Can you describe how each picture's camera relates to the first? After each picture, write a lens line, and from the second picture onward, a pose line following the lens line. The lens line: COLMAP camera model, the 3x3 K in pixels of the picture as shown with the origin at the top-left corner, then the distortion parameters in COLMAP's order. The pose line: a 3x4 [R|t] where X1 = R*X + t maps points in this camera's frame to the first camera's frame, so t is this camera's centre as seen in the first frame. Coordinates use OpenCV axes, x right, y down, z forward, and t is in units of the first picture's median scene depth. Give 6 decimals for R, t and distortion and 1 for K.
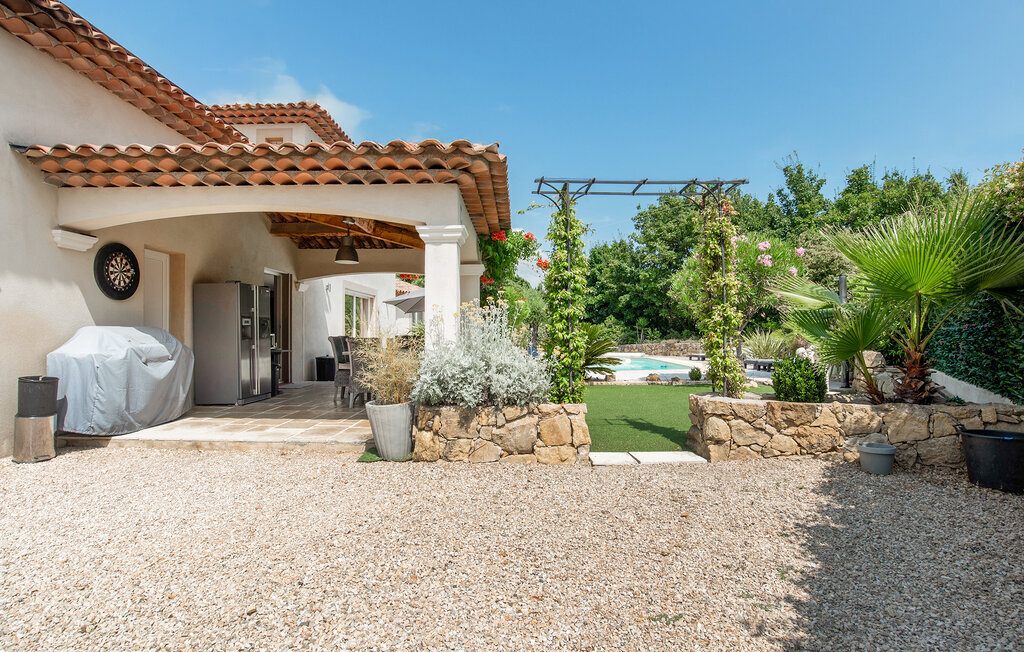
lens RADIAL K [[516.6, 0, 508.0], [0, 516.6, 324.8], [0, 0, 1]] dist [-0.041794, 0.010061]
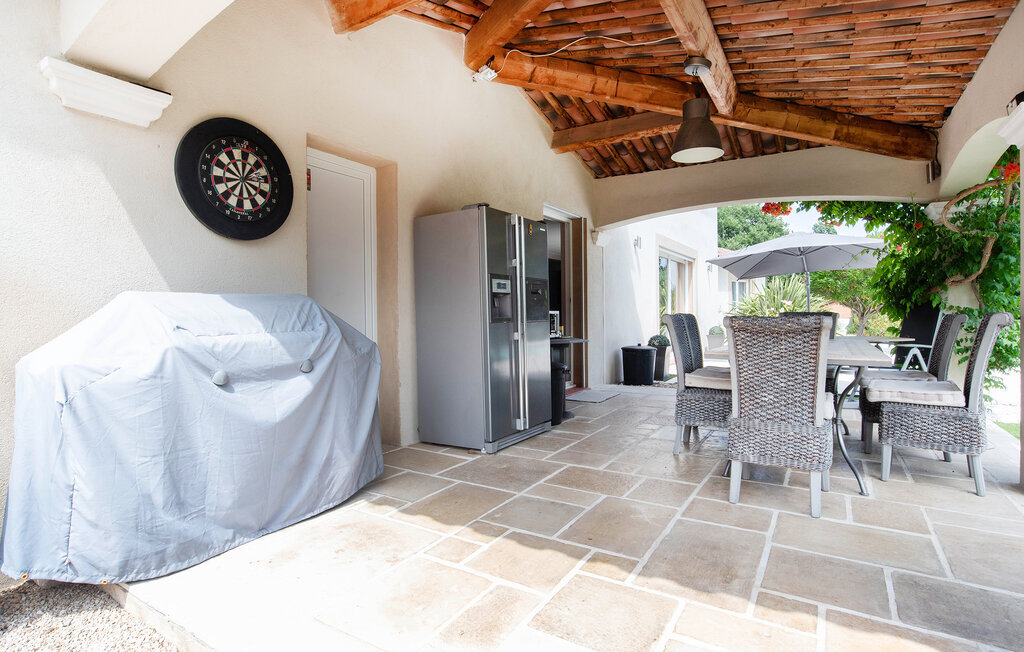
lens RADIAL K [[516.6, 0, 514.5], [0, 516.6, 323.0], [0, 0, 1]] dist [-0.041794, 0.010061]
pose [[0.858646, 0.003921, -0.512555, -0.267986], [0.014696, 0.999371, 0.032264, 0.015743], [0.512359, -0.035236, 0.858048, 0.635095]]
